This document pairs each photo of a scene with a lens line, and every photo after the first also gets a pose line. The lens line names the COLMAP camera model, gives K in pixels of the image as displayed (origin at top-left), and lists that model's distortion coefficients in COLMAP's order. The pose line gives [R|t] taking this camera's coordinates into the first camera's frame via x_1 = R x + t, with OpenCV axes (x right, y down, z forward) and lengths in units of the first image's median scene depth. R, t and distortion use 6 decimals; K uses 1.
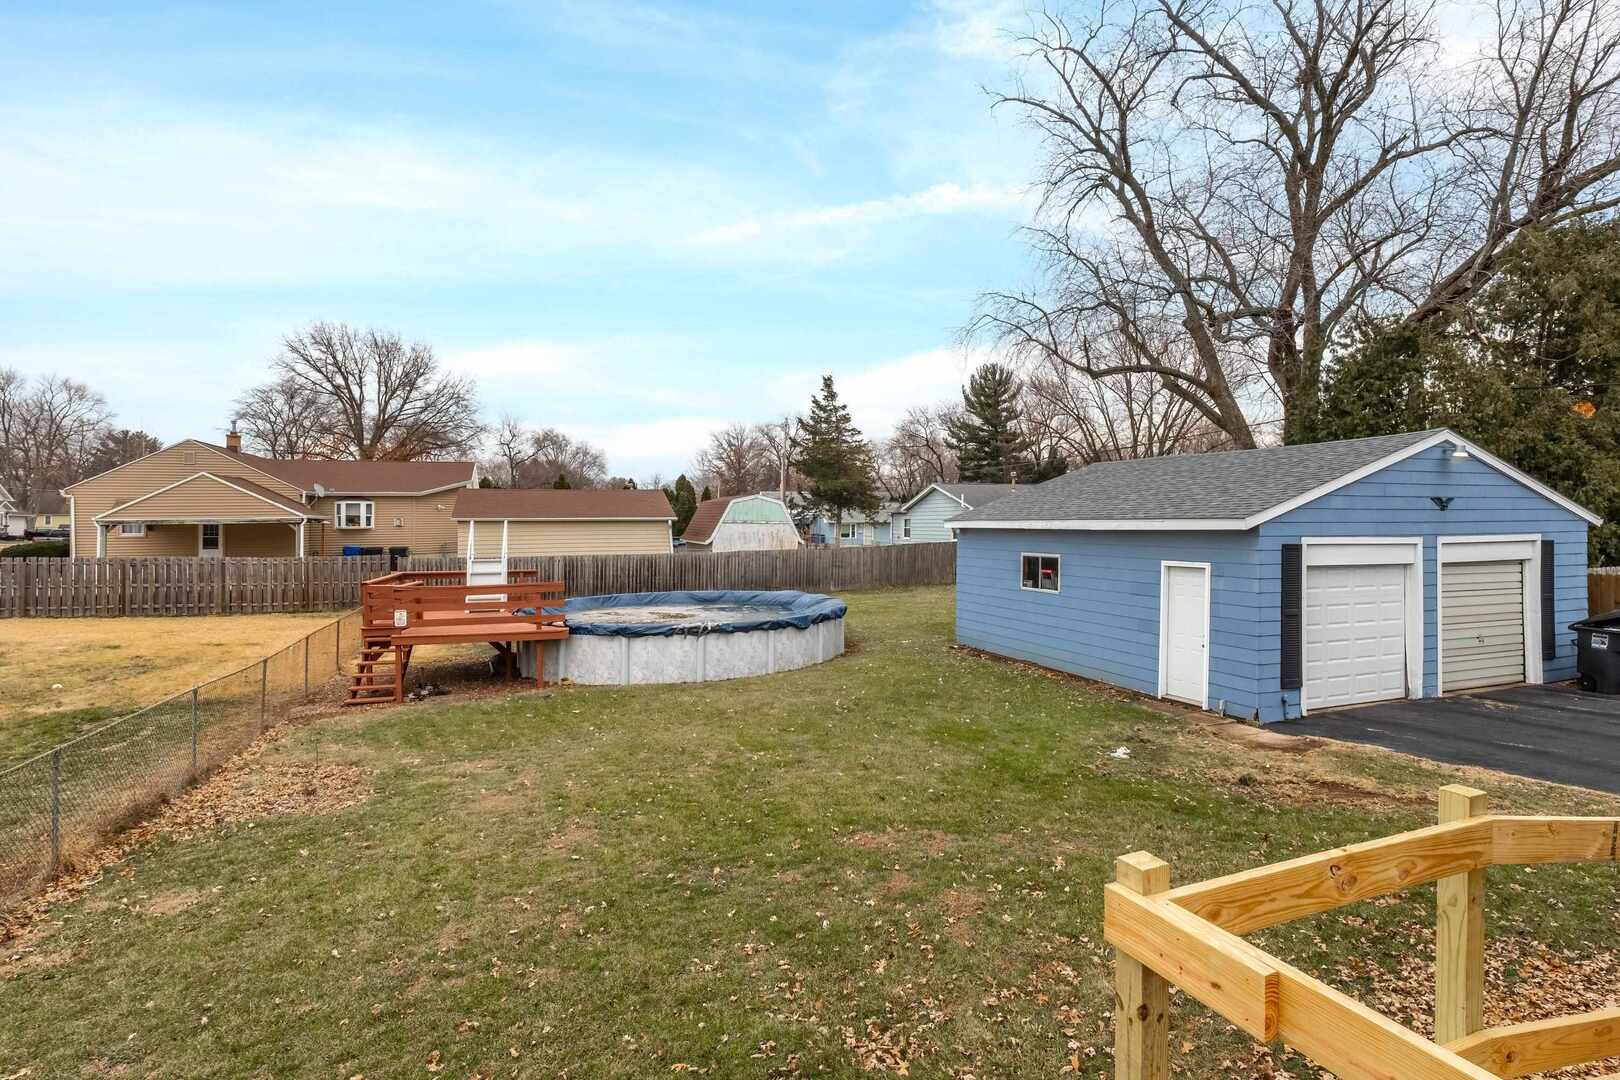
lens RADIAL K [[813.1, 0, 848.5], [0, 813.1, 506.9], [0, 0, 1]] dist [0.001846, -0.000388]
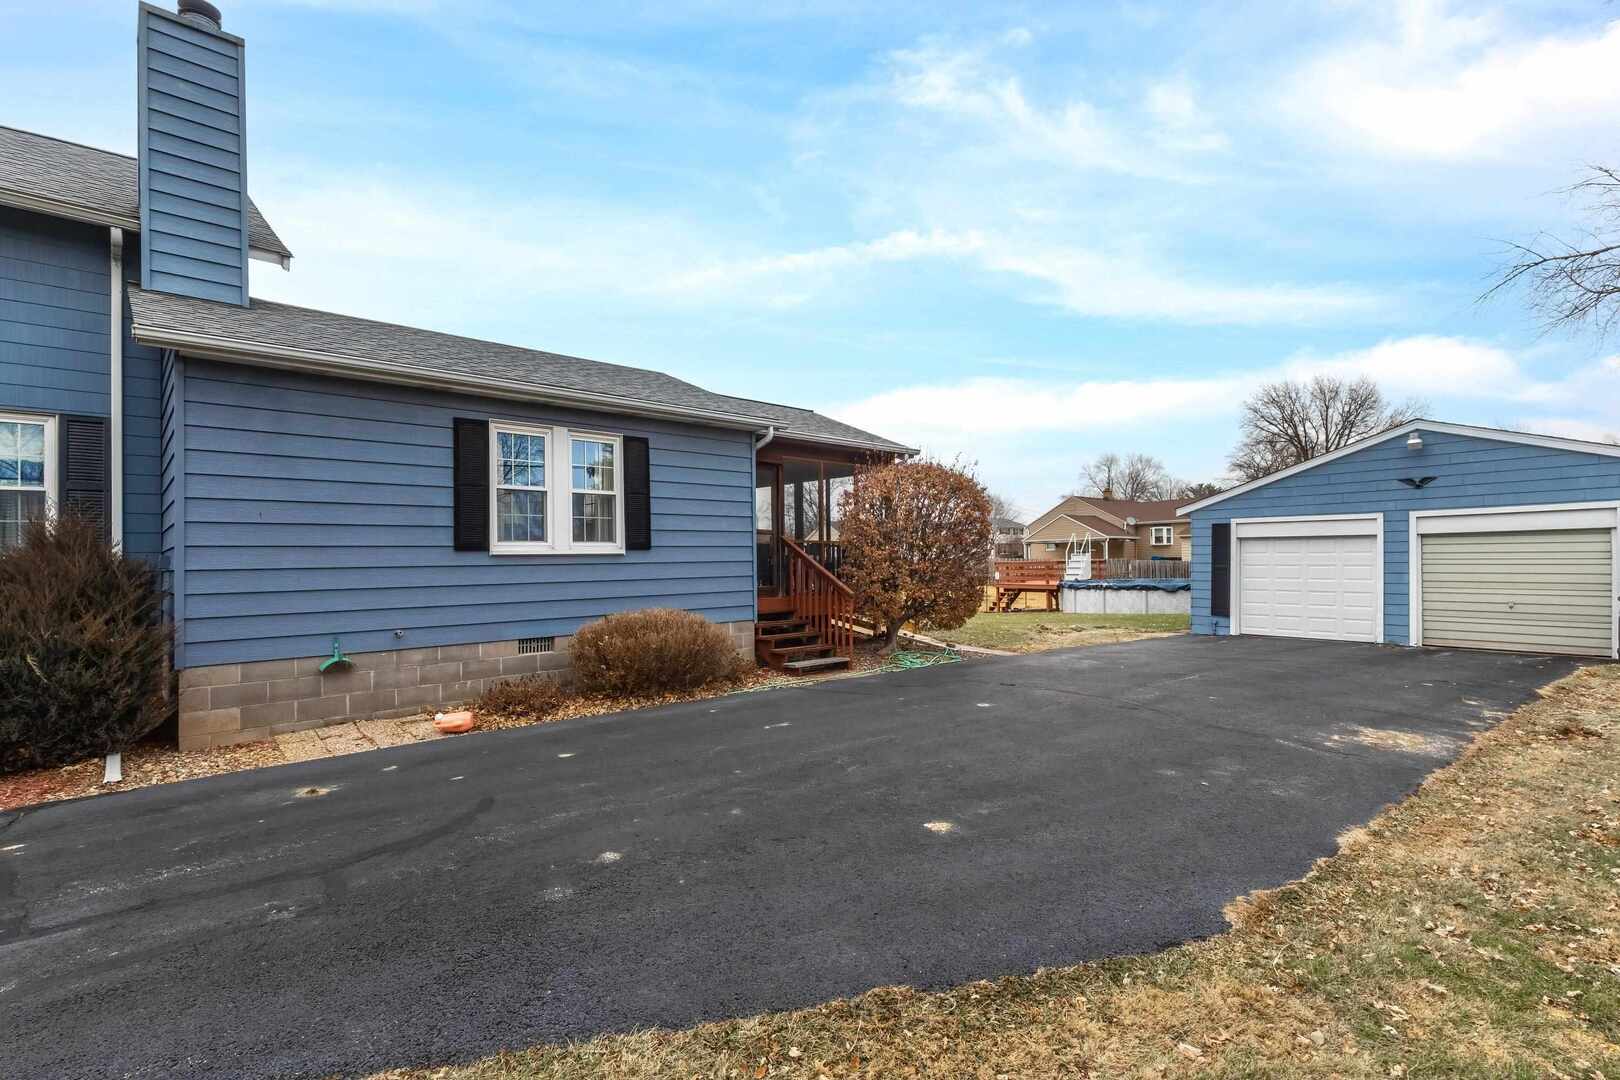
lens RADIAL K [[751.9, 0, 803.4], [0, 751.9, 545.0], [0, 0, 1]] dist [0.000302, 0.000113]
pose [[0.307892, -0.022827, -0.951147, 0.568324], [0.030851, 0.999426, -0.013999, 0.027863], [0.950921, -0.025033, 0.308419, -0.071482]]
